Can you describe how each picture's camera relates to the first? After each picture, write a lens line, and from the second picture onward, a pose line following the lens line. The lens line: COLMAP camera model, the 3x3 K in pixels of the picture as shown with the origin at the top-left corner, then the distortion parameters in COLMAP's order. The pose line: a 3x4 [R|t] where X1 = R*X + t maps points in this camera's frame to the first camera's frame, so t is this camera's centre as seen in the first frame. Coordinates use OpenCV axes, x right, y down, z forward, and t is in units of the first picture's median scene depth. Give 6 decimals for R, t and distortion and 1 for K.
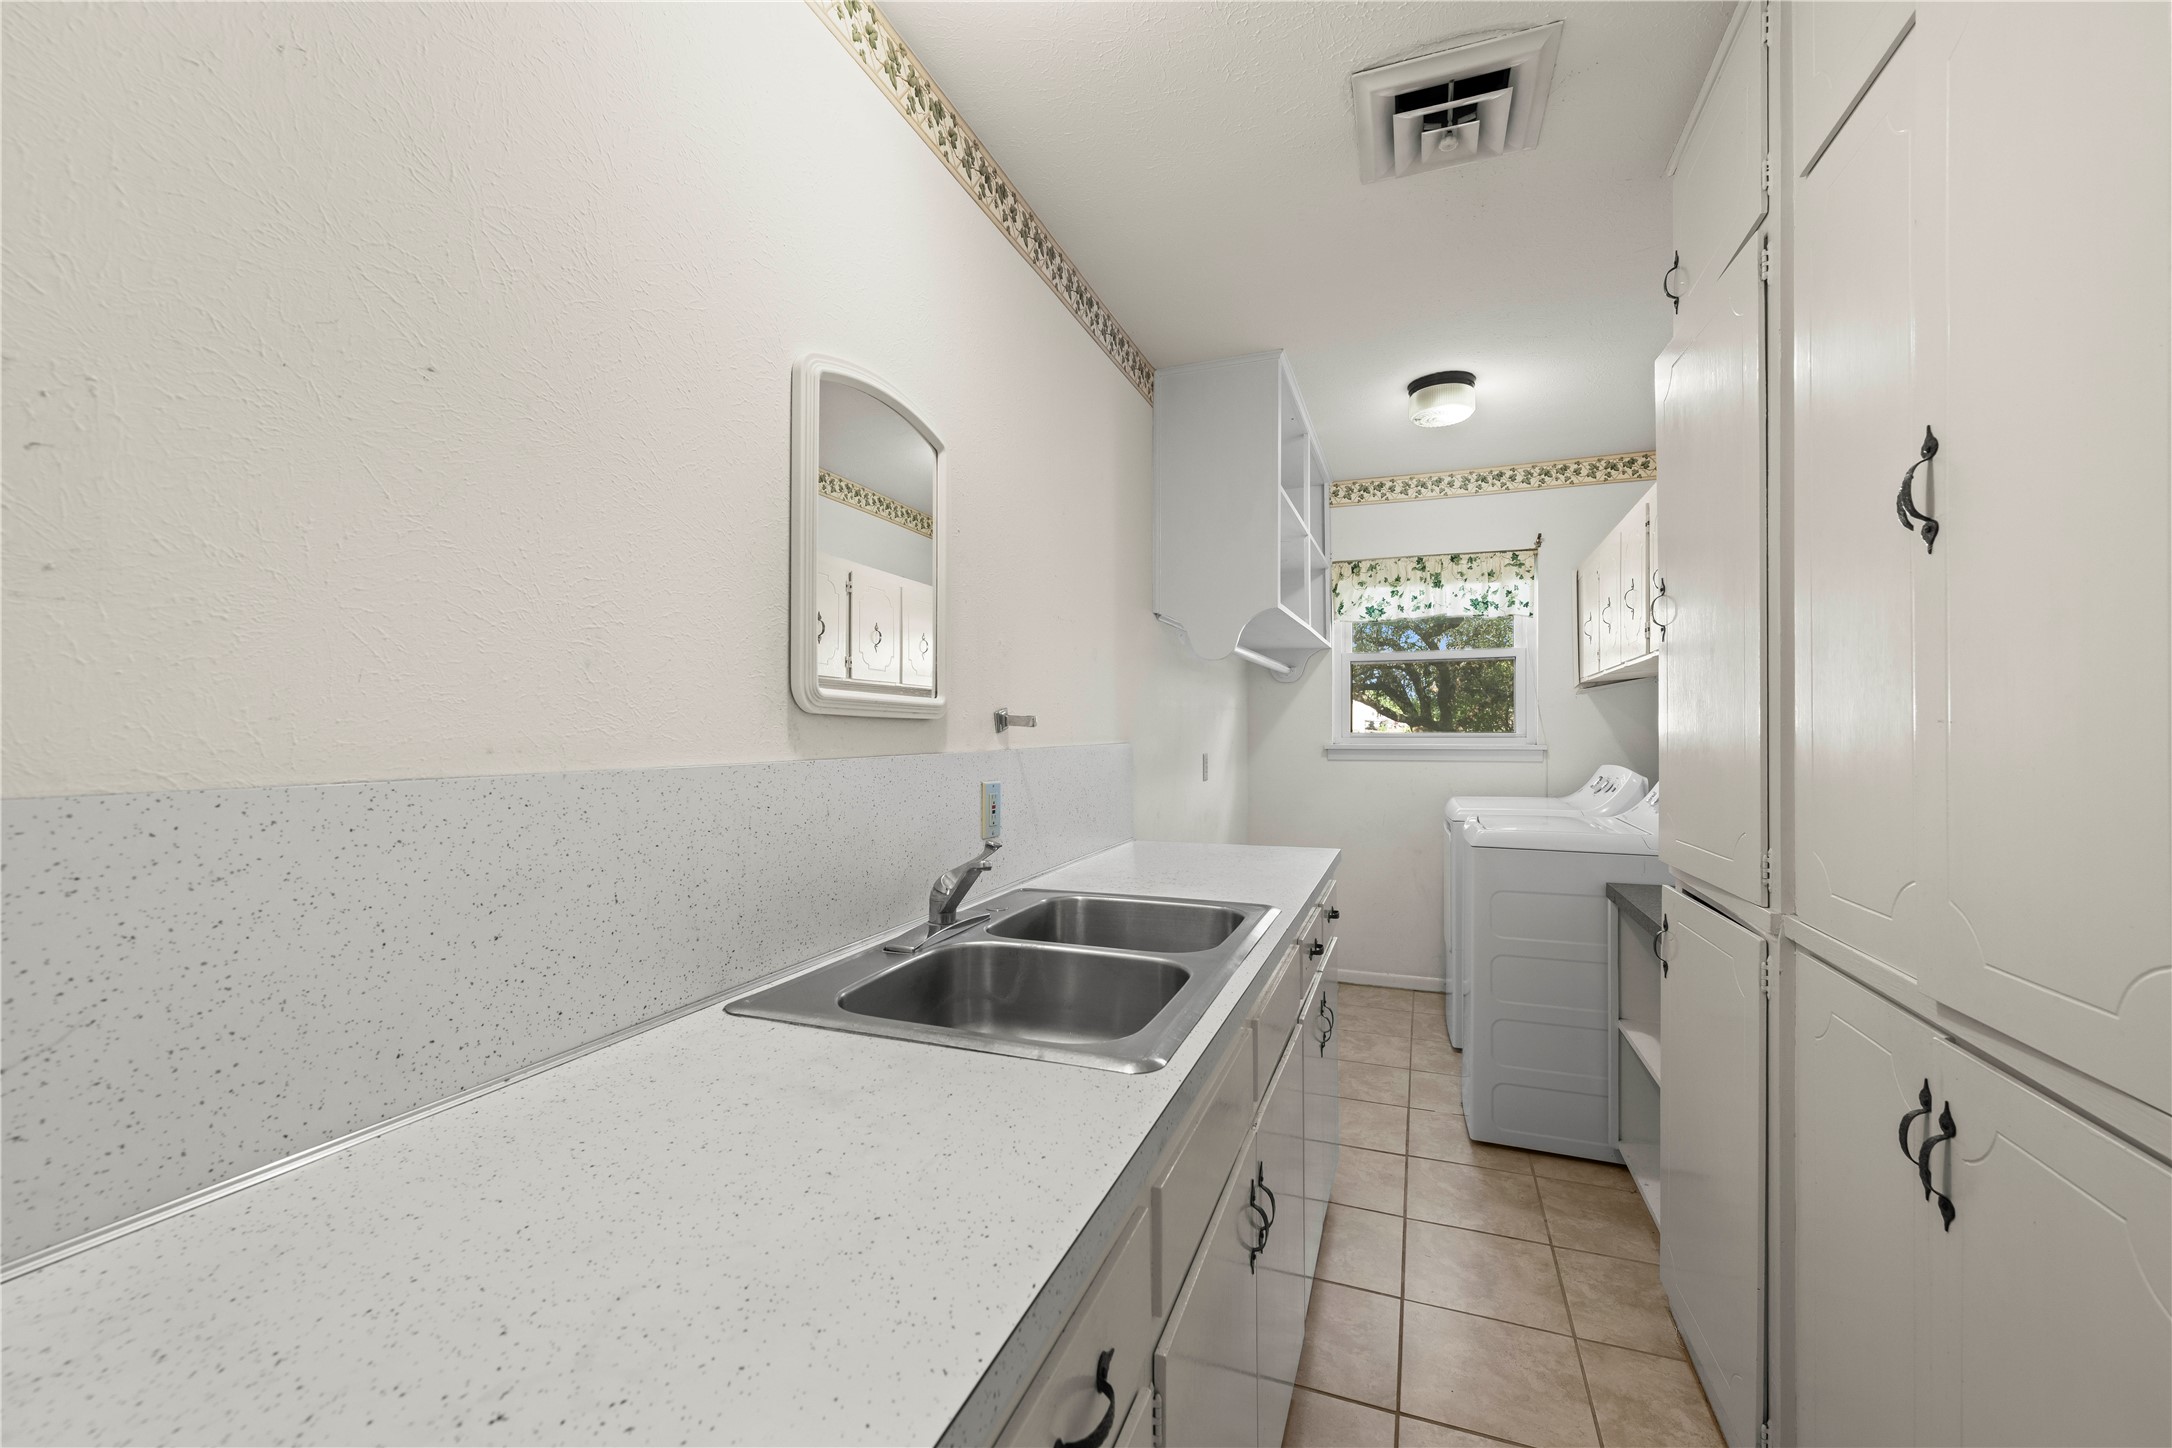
lens RADIAL K [[848.7, 0, 1098.4], [0, 848.7, 733.3], [0, 0, 1]] dist [0.003214, 0.000177]
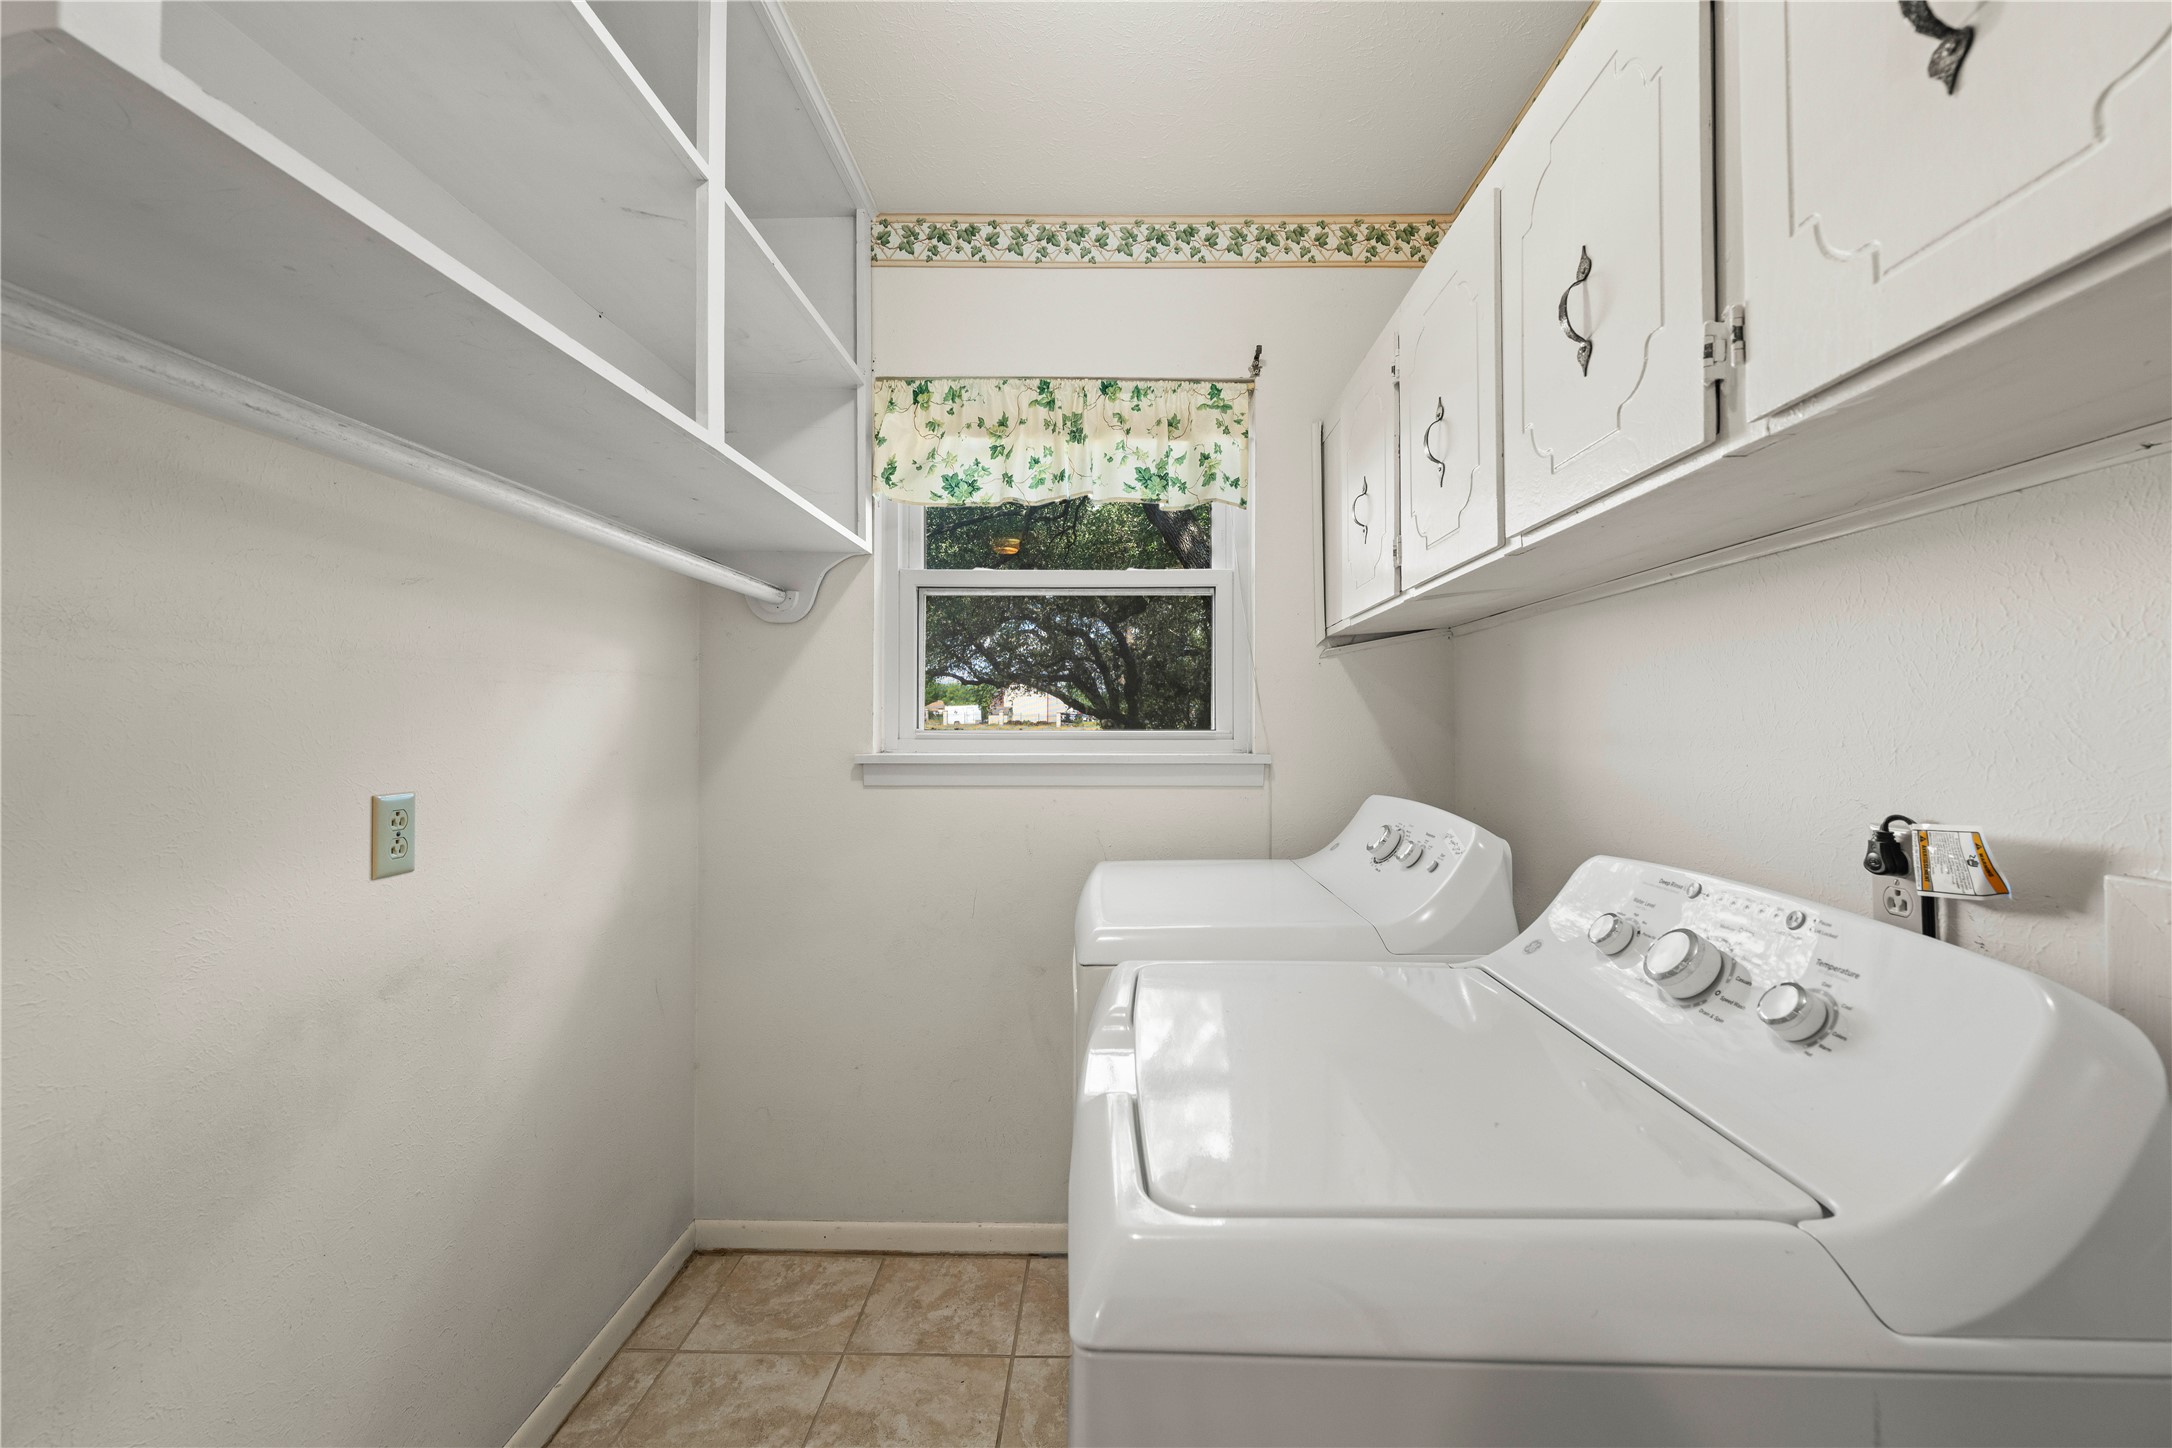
lens RADIAL K [[848.7, 0, 1098.4], [0, 848.7, 733.3], [0, 0, 1]] dist [0.003214, 0.000177]
pose [[0.941595, -0.002203, 0.336741, 0.238858], [-0.000638, 0.999965, 0.008326, -0.003029], [-0.336748, -0.008055, 0.941560, 0.514287]]
